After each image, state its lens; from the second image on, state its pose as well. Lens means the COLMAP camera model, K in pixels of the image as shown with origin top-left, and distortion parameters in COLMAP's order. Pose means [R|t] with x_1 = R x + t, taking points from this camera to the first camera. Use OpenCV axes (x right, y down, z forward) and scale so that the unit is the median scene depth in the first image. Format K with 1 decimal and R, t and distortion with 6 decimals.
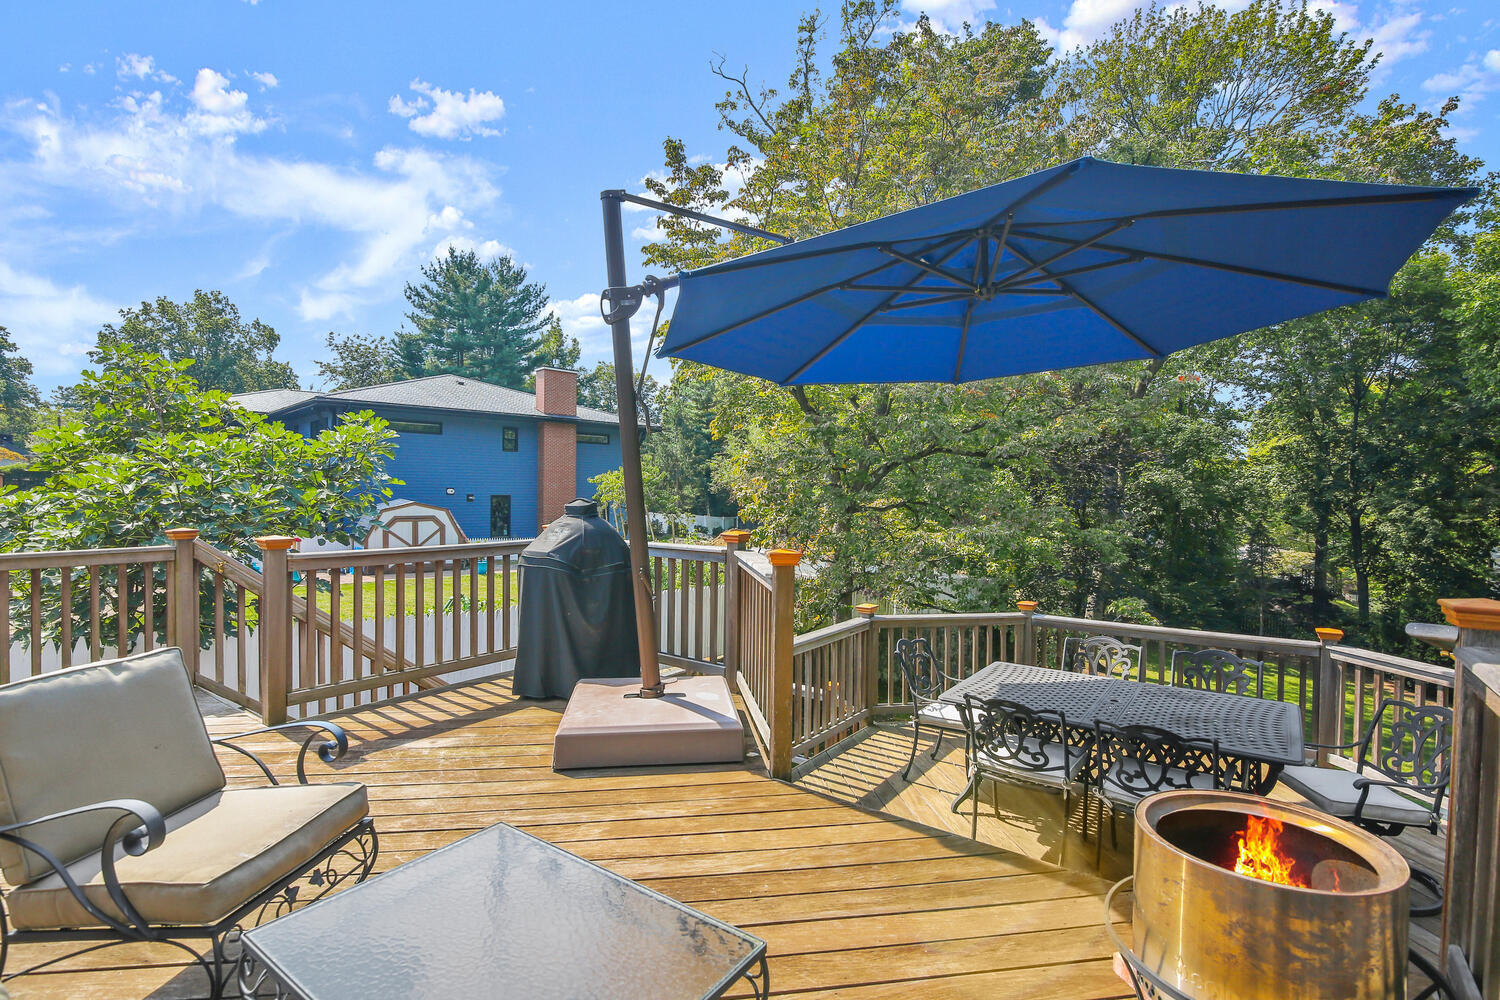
lens RADIAL K [[706.0, 0, 750.0], [0, 706.0, 500.0], [0, 0, 1]] dist [-0.011438, -0.000265]
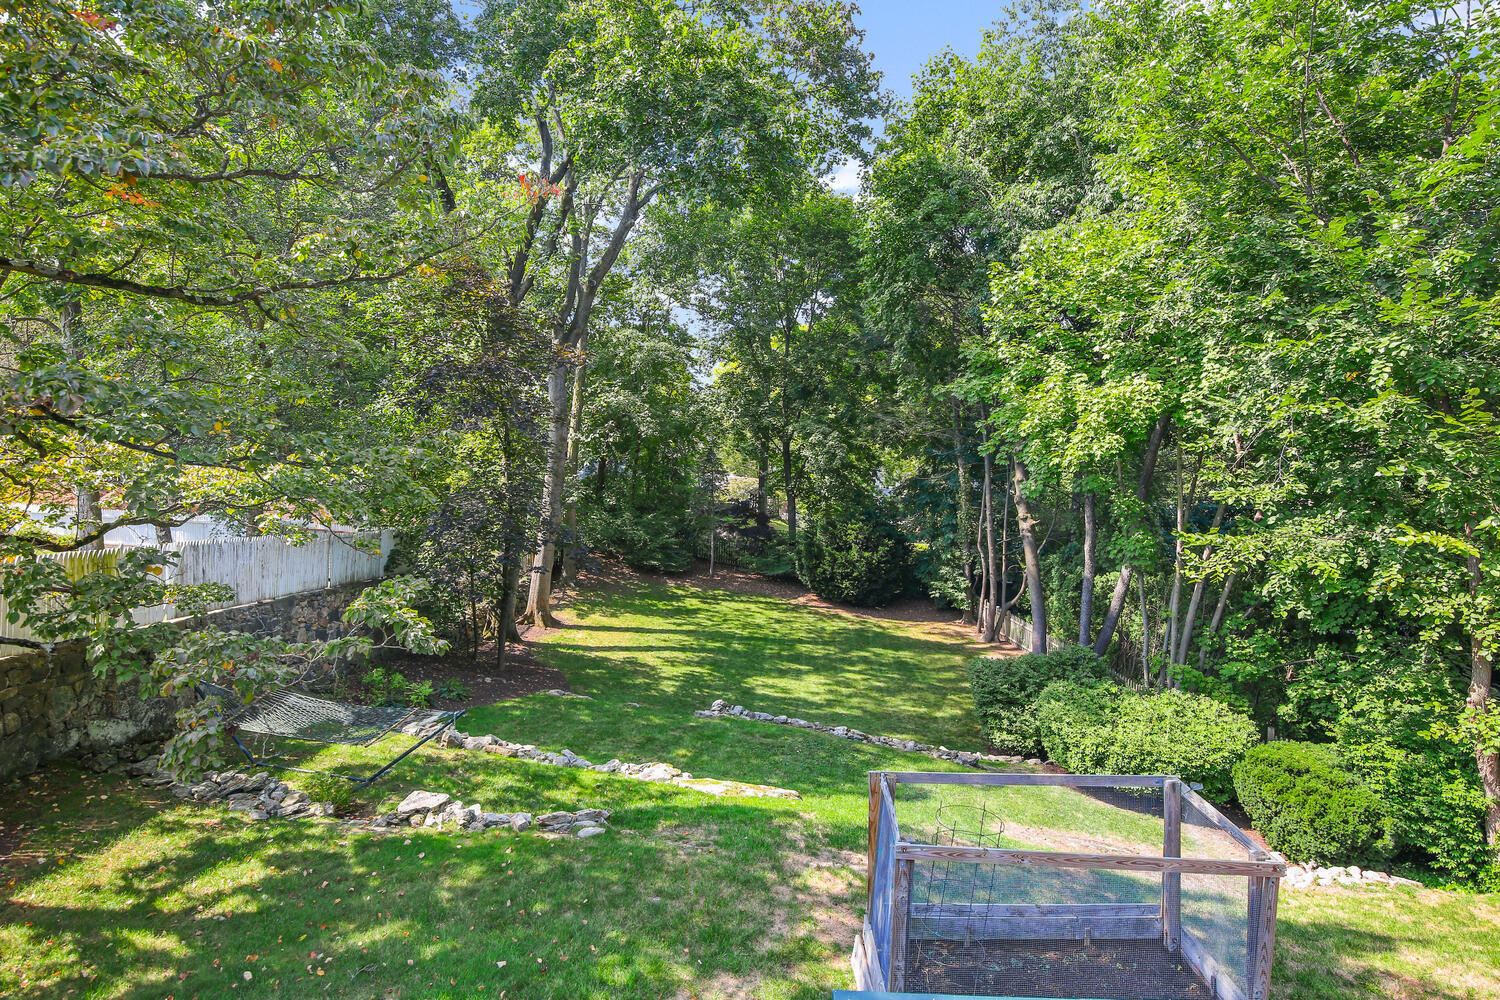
lens RADIAL K [[763.0, 0, 727.3], [0, 763.0, 497.4], [0, 0, 1]] dist [0.000690, -0.033123]
pose [[0.808117, -0.051973, 0.586724, 0.121356], [0.003534, 0.996509, 0.083406, 0.011095], [-0.589011, -0.065328, 0.805480, 0.128260]]
